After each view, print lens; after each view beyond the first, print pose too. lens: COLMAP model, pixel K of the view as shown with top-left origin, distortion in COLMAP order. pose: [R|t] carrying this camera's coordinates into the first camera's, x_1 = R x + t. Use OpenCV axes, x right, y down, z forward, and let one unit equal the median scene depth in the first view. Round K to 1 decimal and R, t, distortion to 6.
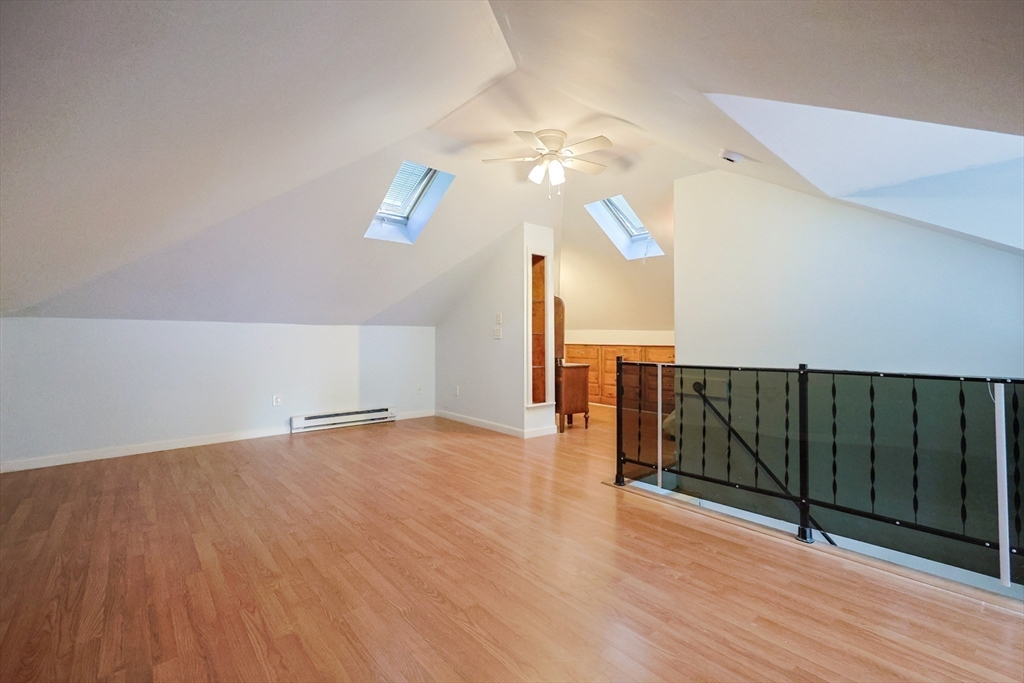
lens RADIAL K [[439.2, 0, 514.1], [0, 439.2, 334.5], [0, 0, 1]] dist [-0.002322, 0.000177]
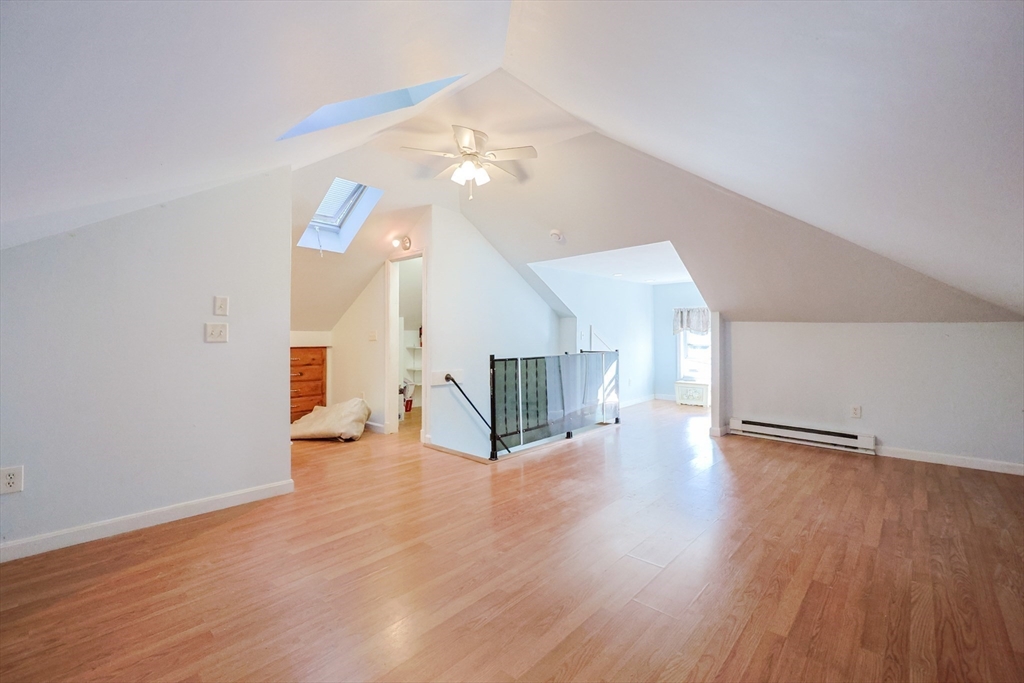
lens RADIAL K [[439.2, 0, 514.1], [0, 439.2, 334.5], [0, 0, 1]] dist [-0.002322, 0.000177]
pose [[-0.106589, 0.005010, 0.994291, -1.093599], [-0.007435, 0.999955, -0.005835, 0.000720], [-0.994275, -0.008014, -0.106547, 1.198647]]
